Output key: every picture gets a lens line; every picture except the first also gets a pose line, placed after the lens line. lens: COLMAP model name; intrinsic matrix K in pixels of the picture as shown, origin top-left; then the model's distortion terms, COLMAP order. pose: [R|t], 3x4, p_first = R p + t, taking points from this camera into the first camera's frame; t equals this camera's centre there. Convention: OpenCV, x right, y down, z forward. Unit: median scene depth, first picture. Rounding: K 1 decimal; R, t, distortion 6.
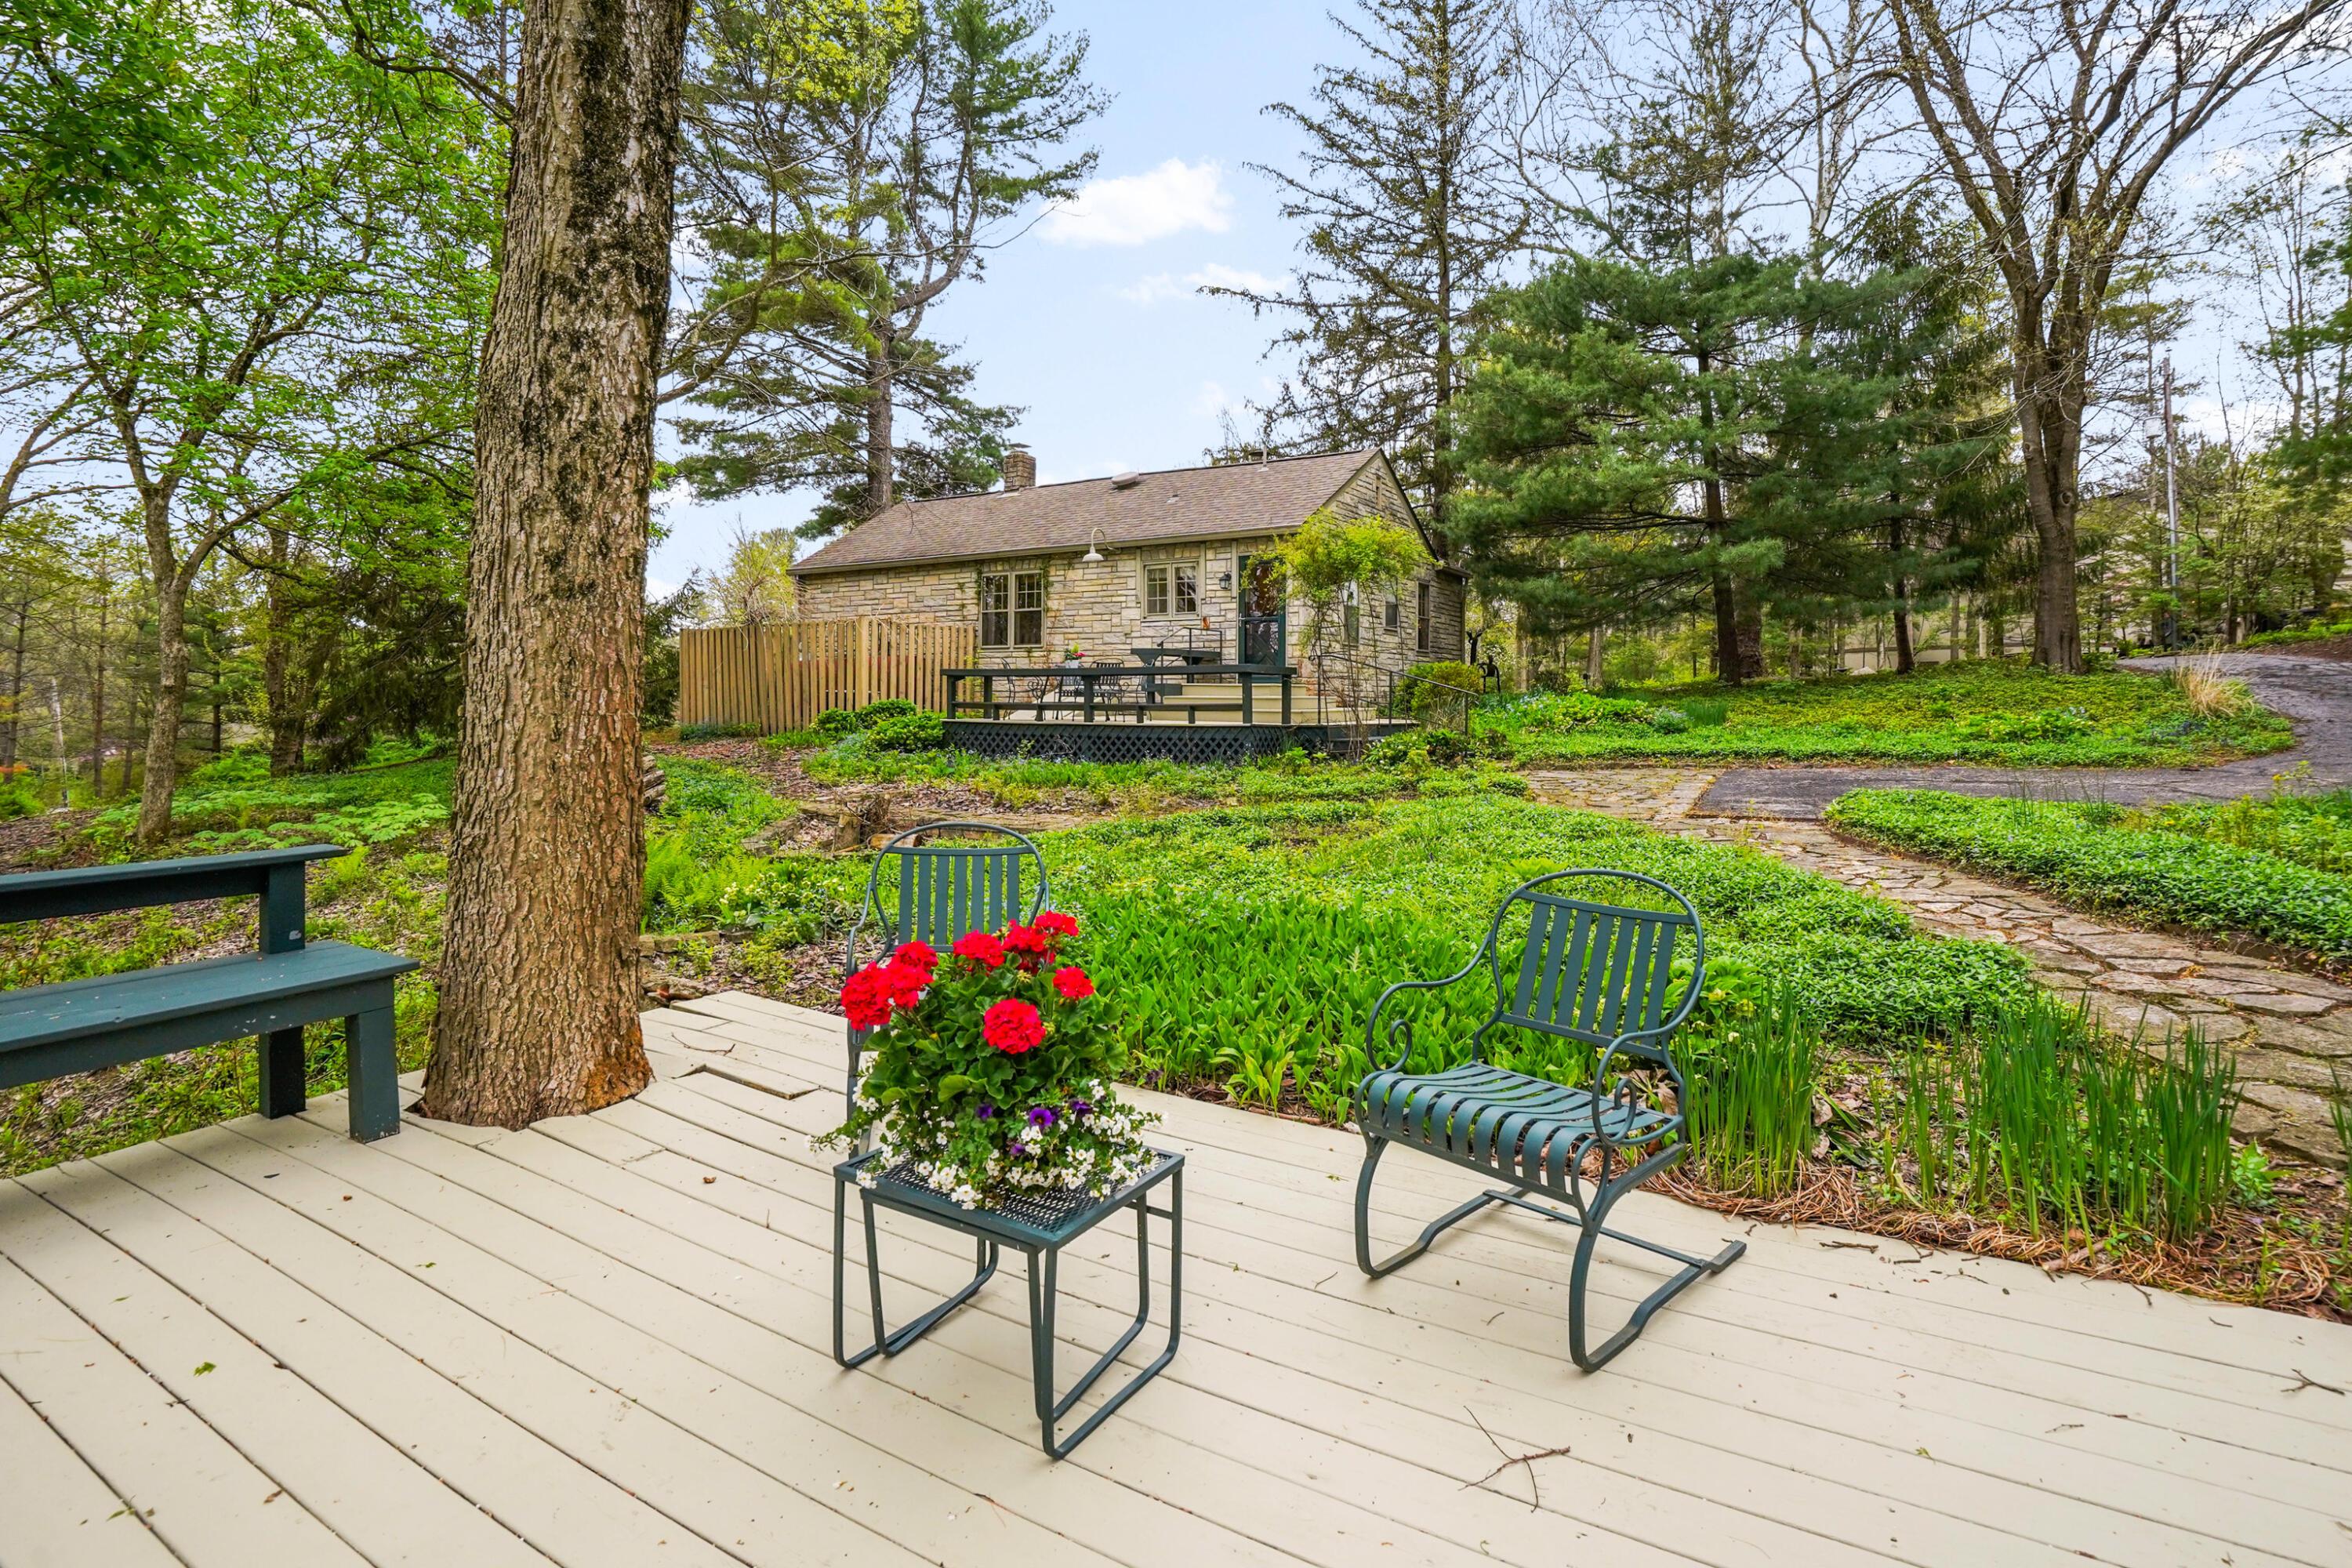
lens RADIAL K [[1116.8, 0, 1175.9], [0, 1116.8, 741.5], [0, 0, 1]] dist [-0.070408, 0.021788]
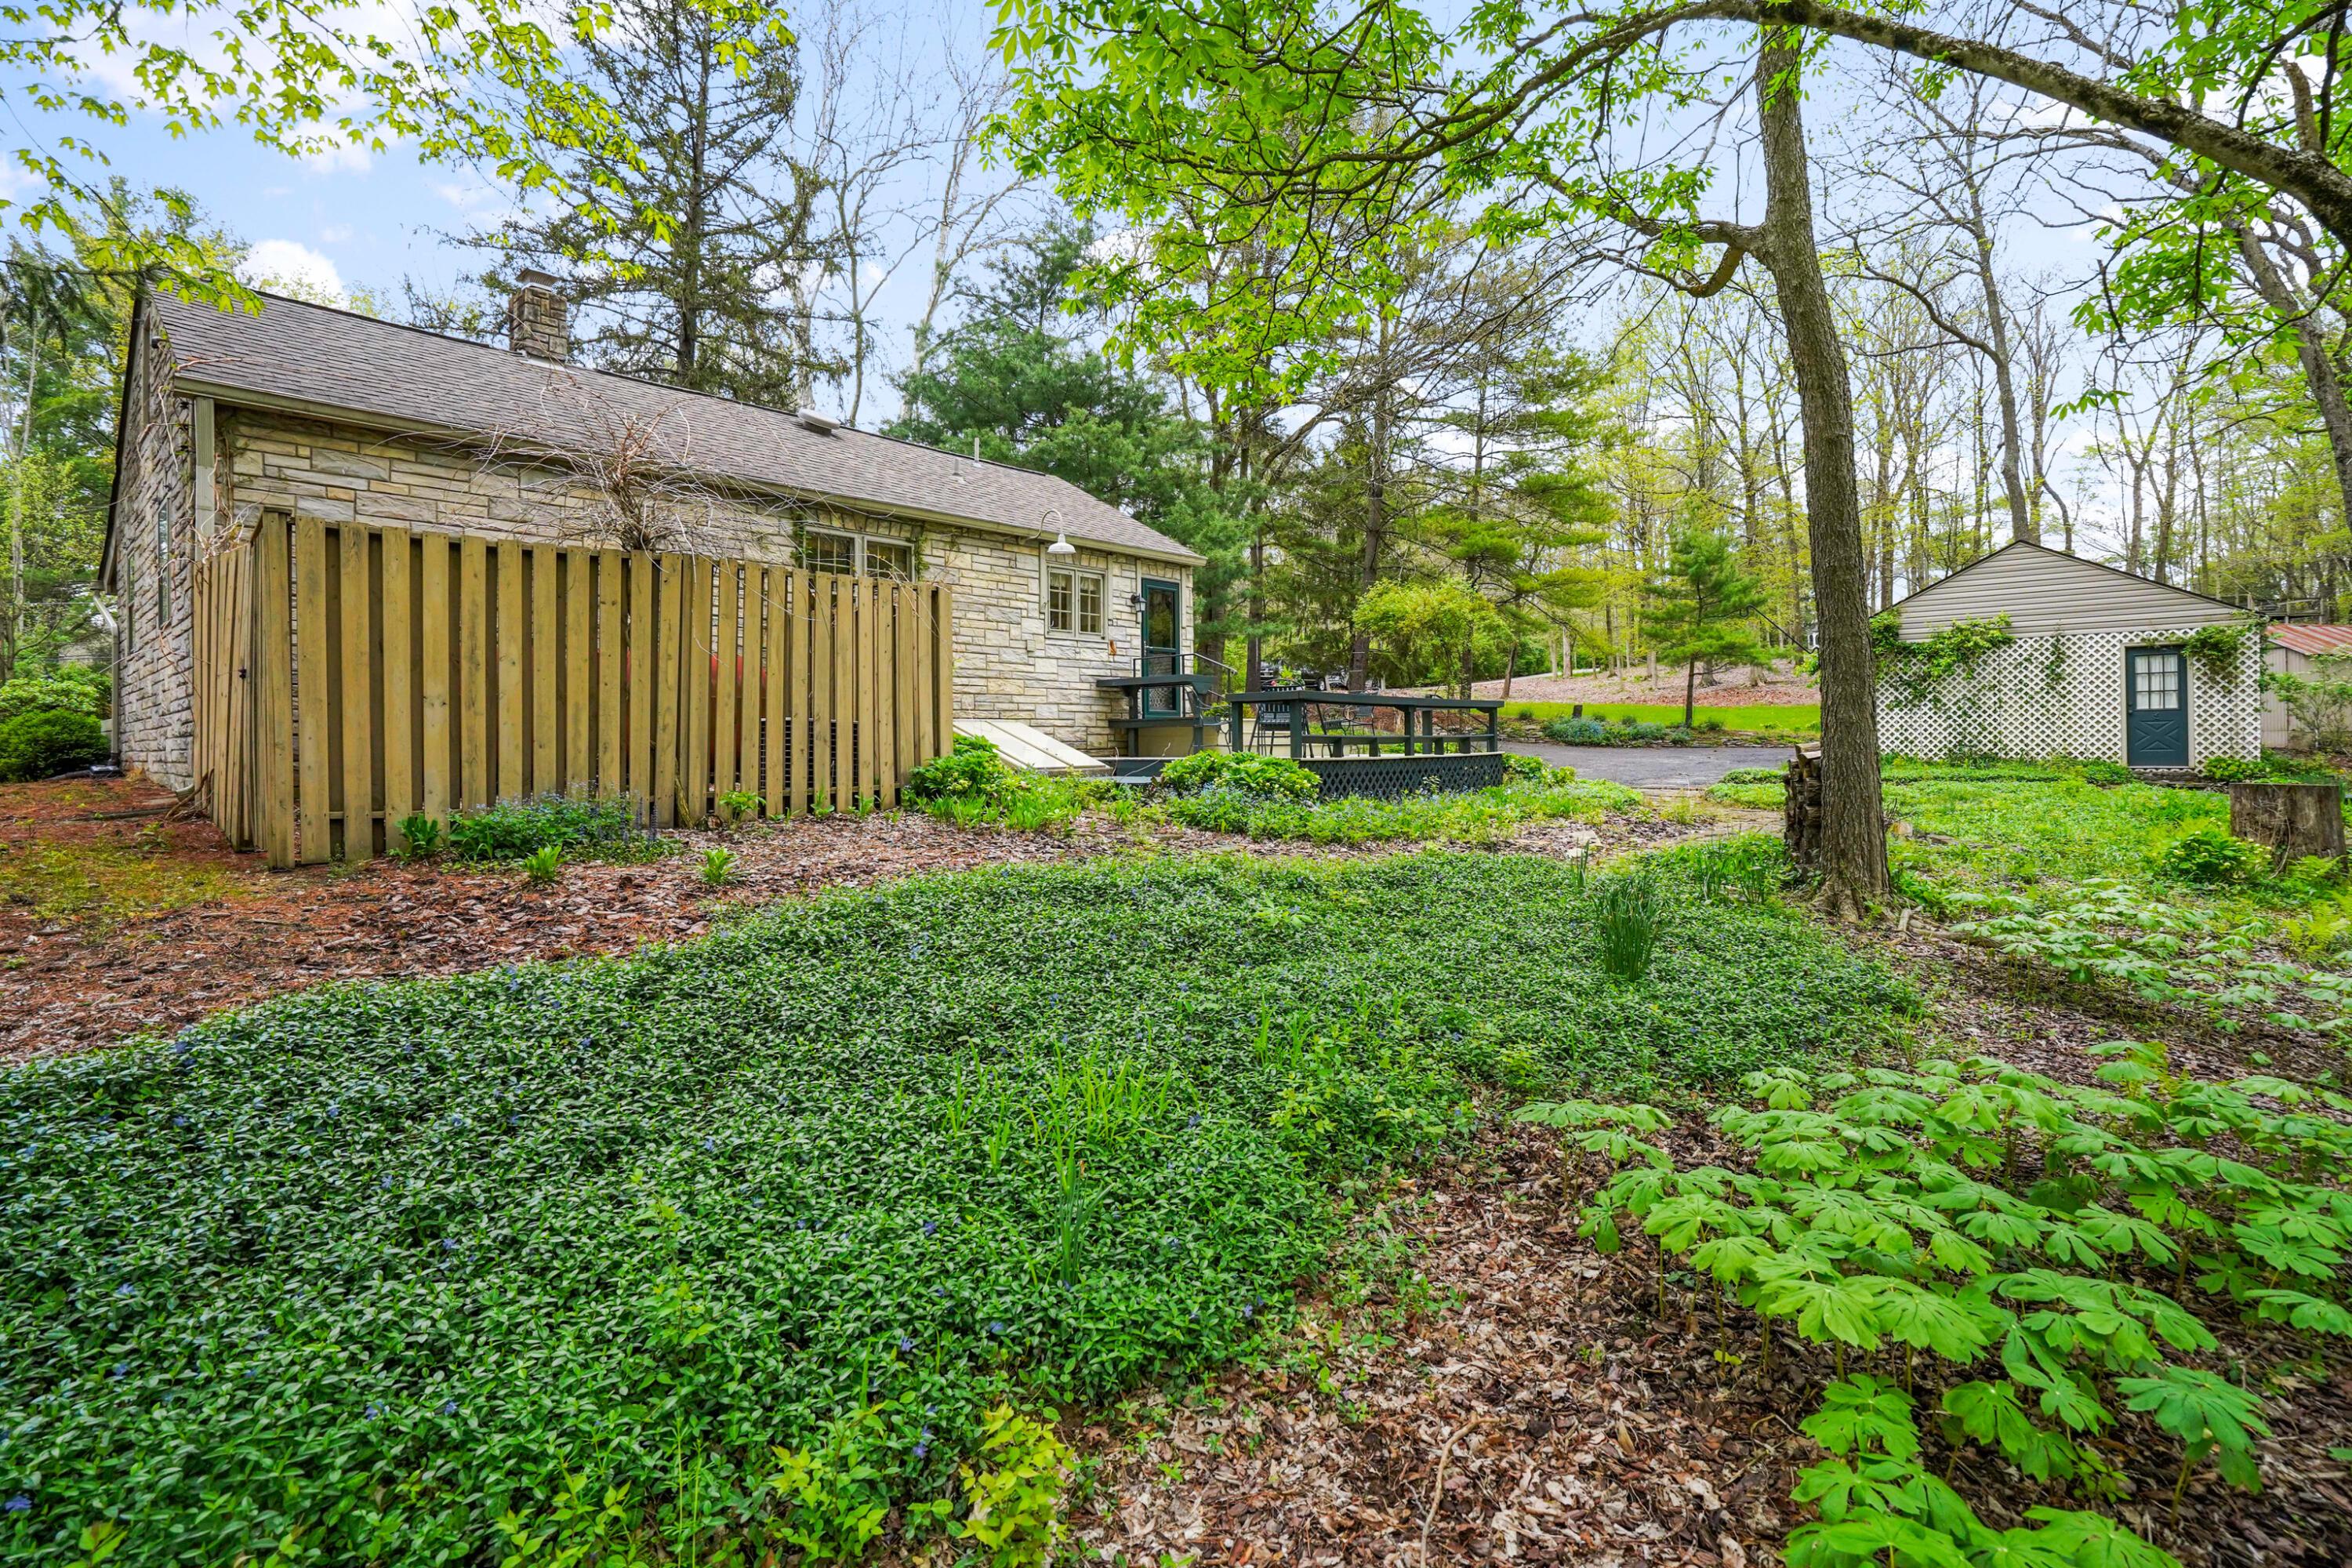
lens RADIAL K [[1116.8, 0, 1175.9], [0, 1116.8, 741.5], [0, 0, 1]] dist [-0.070408, 0.021788]
pose [[0.186066, -0.000677, 0.982537, -0.710447], [0.050810, 0.998668, -0.008934, -0.020930], [-0.981223, 0.051585, 0.185853, 0.698679]]
